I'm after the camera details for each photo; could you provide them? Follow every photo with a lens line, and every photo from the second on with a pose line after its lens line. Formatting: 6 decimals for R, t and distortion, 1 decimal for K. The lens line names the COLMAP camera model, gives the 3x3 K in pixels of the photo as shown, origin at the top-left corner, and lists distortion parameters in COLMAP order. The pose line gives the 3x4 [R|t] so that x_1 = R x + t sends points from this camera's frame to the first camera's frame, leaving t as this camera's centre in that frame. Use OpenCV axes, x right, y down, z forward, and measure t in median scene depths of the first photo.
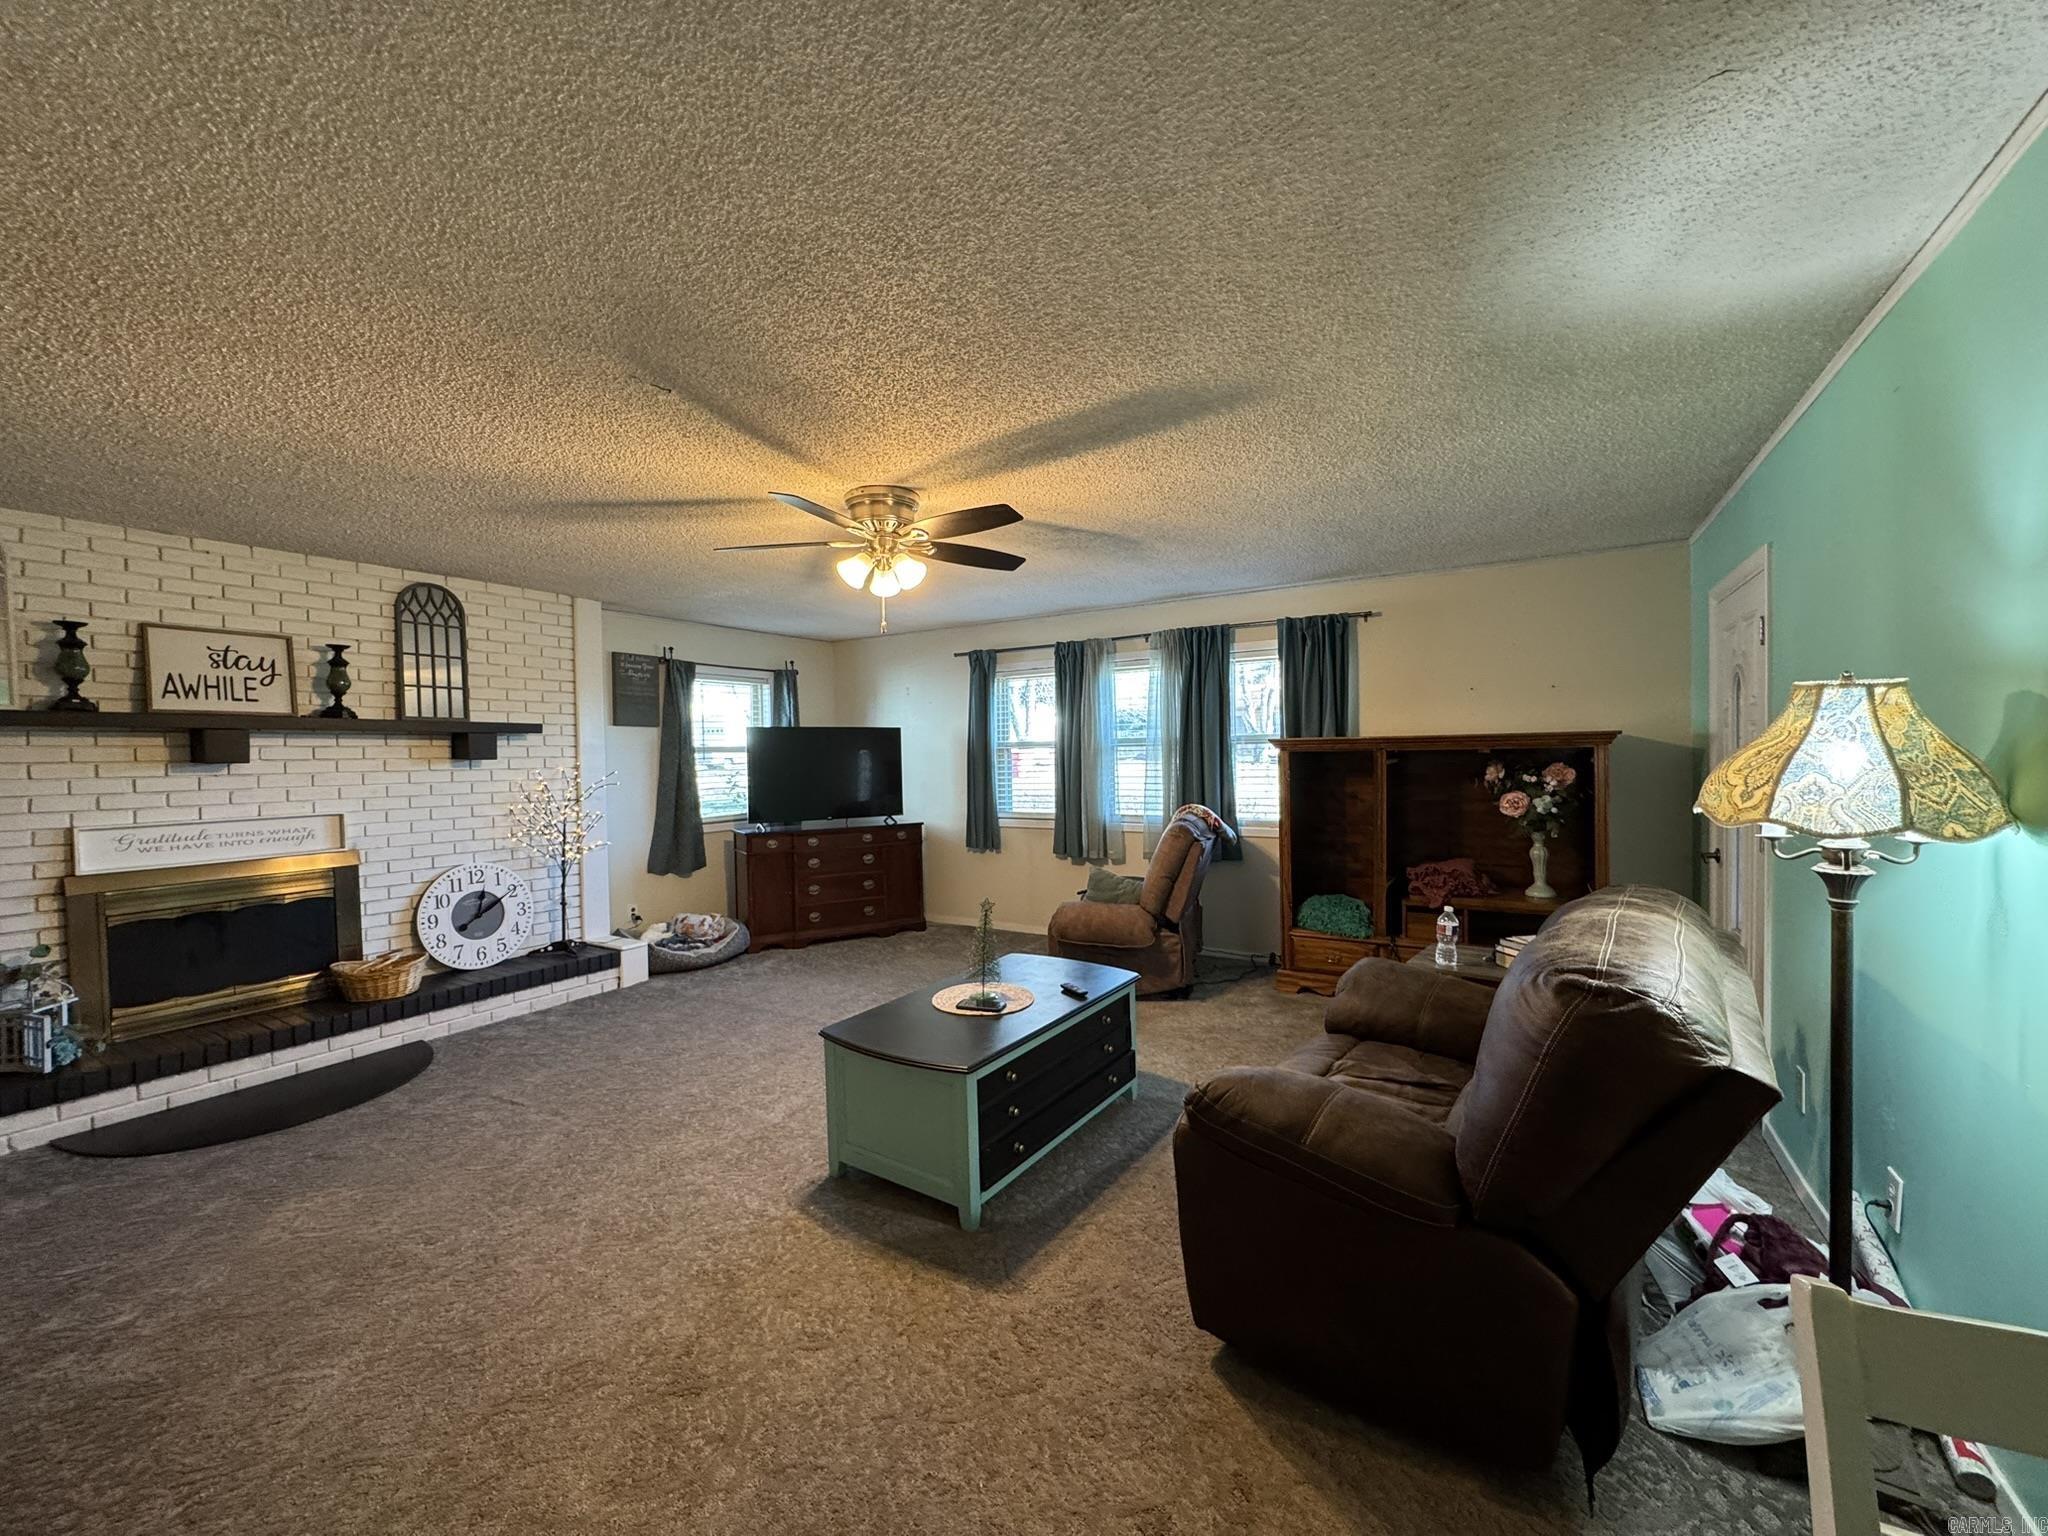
lens RADIAL K [[814.4, 0, 1021.4], [0, 814.4, 767.4], [0, 0, 1]] dist [-0.000783, 0.000070]
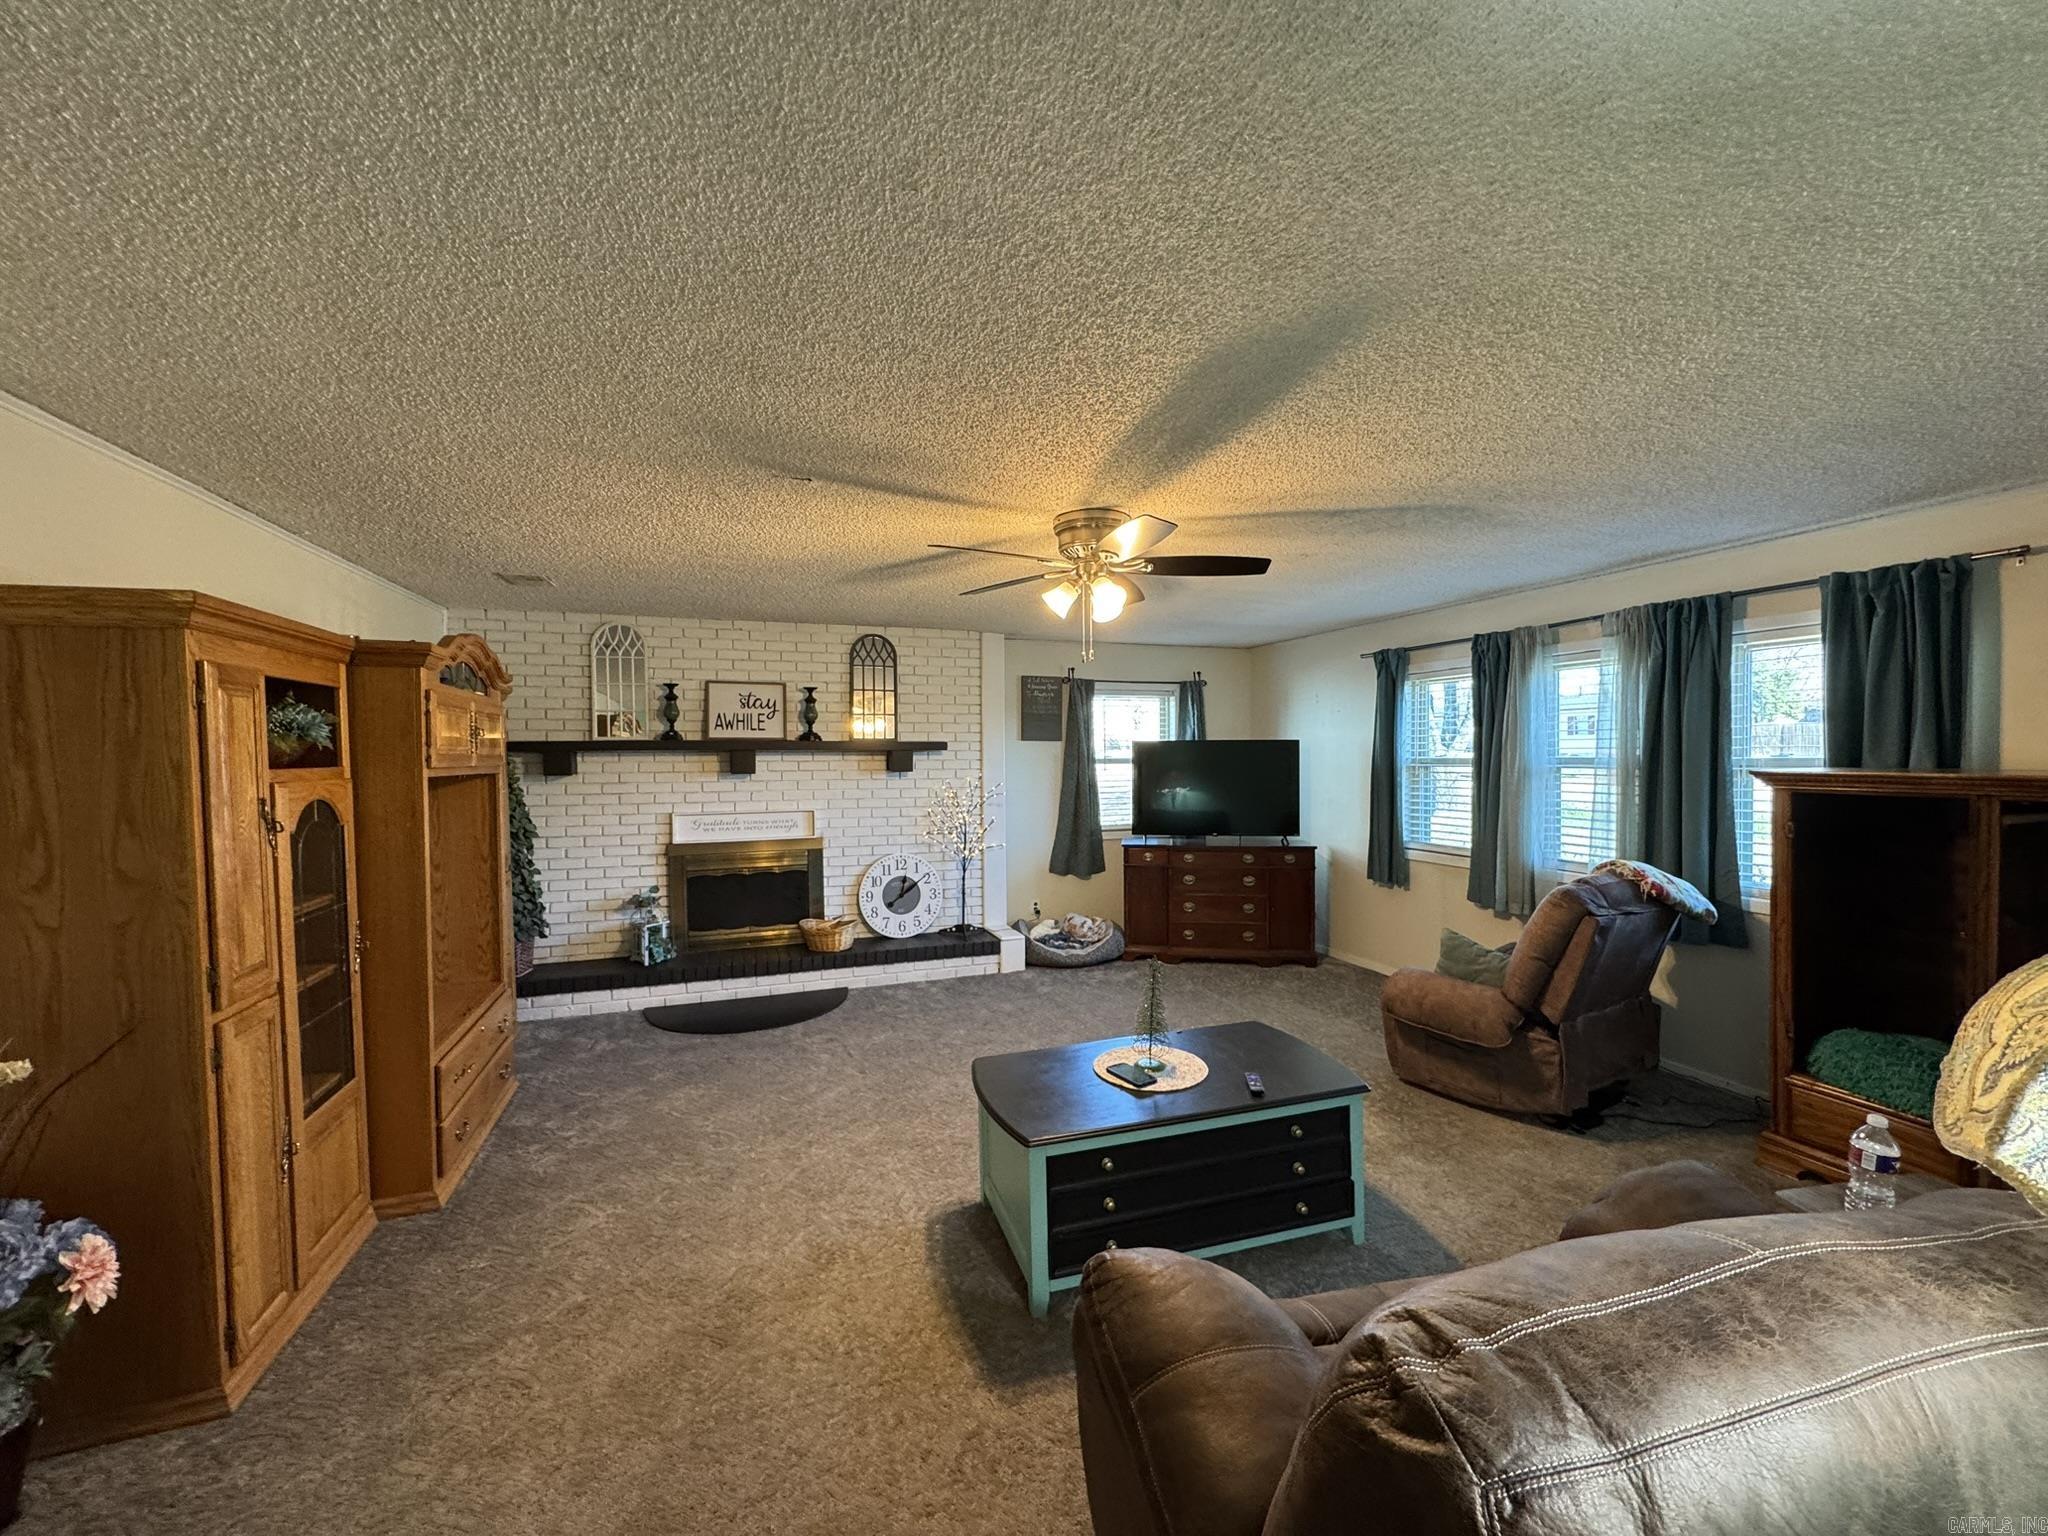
lens RADIAL K [[814.4, 0, 1021.4], [0, 814.4, 767.4], [0, 0, 1]] dist [-0.000783, 0.000070]
pose [[0.779269, 0.022822, -0.626274, 0.265082], [-0.018110, 0.999739, 0.013898, -0.037163], [0.626428, 0.000511, 0.779479, 0.142027]]
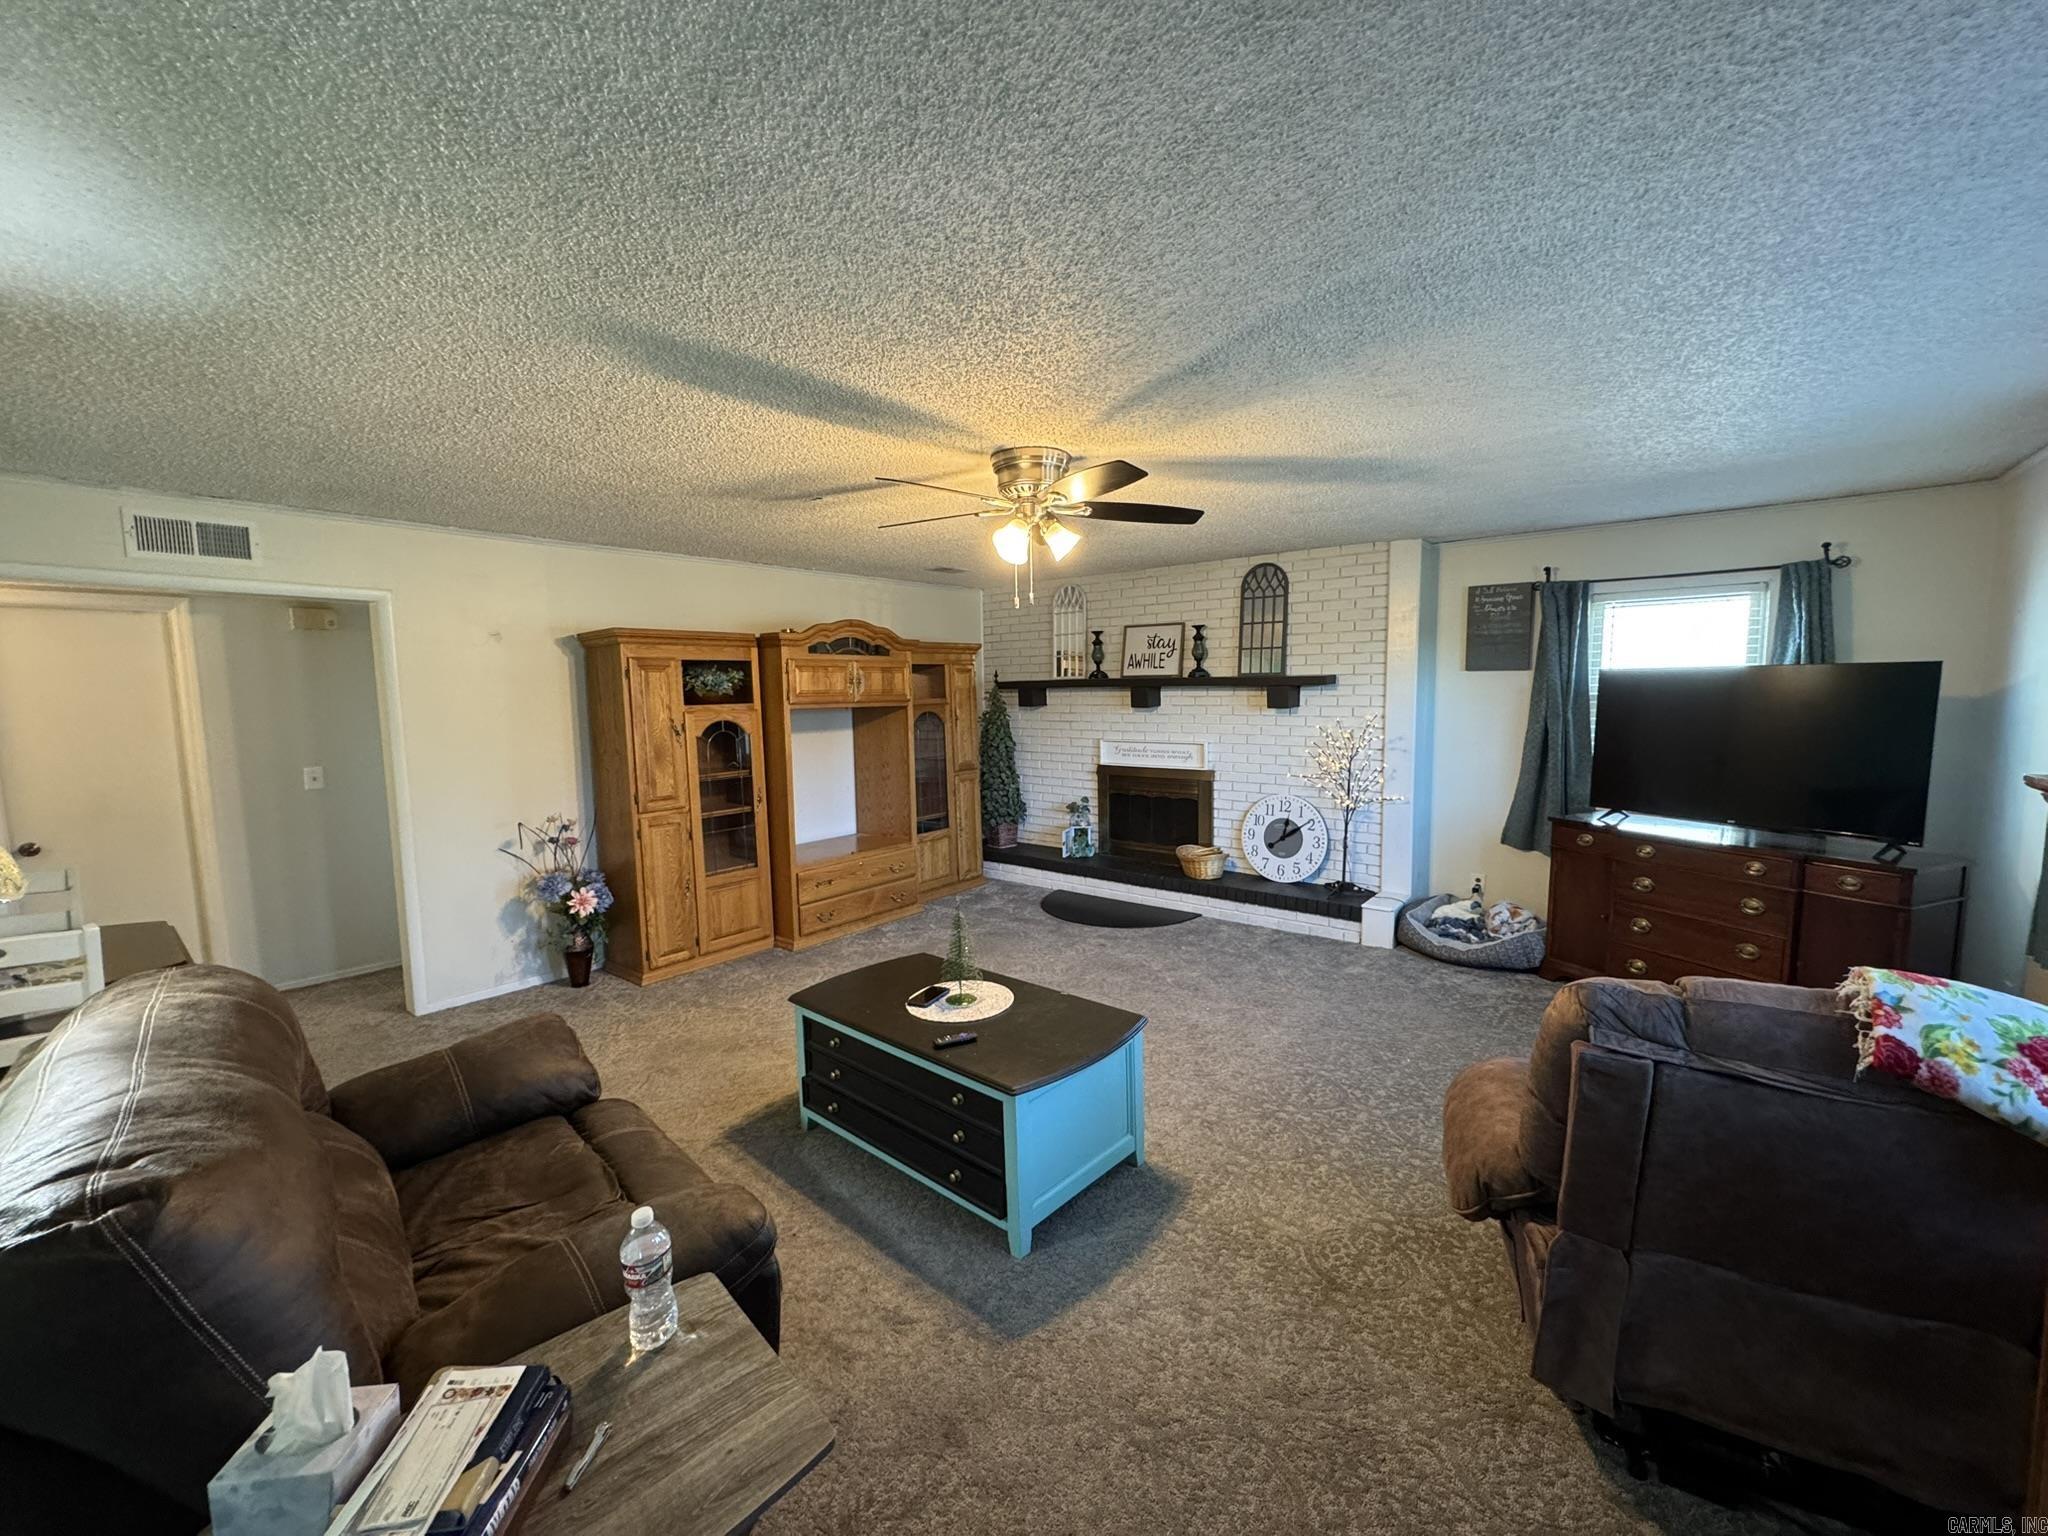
lens RADIAL K [[814.4, 0, 1021.4], [0, 814.4, 767.4], [0, 0, 1]] dist [-0.000783, 0.000070]
pose [[-0.127068, 0.116635, -0.985013, 0.562844], [-0.000387, 0.993056, 0.117638, -0.063912], [0.991894, 0.015330, -0.126140, 0.790111]]
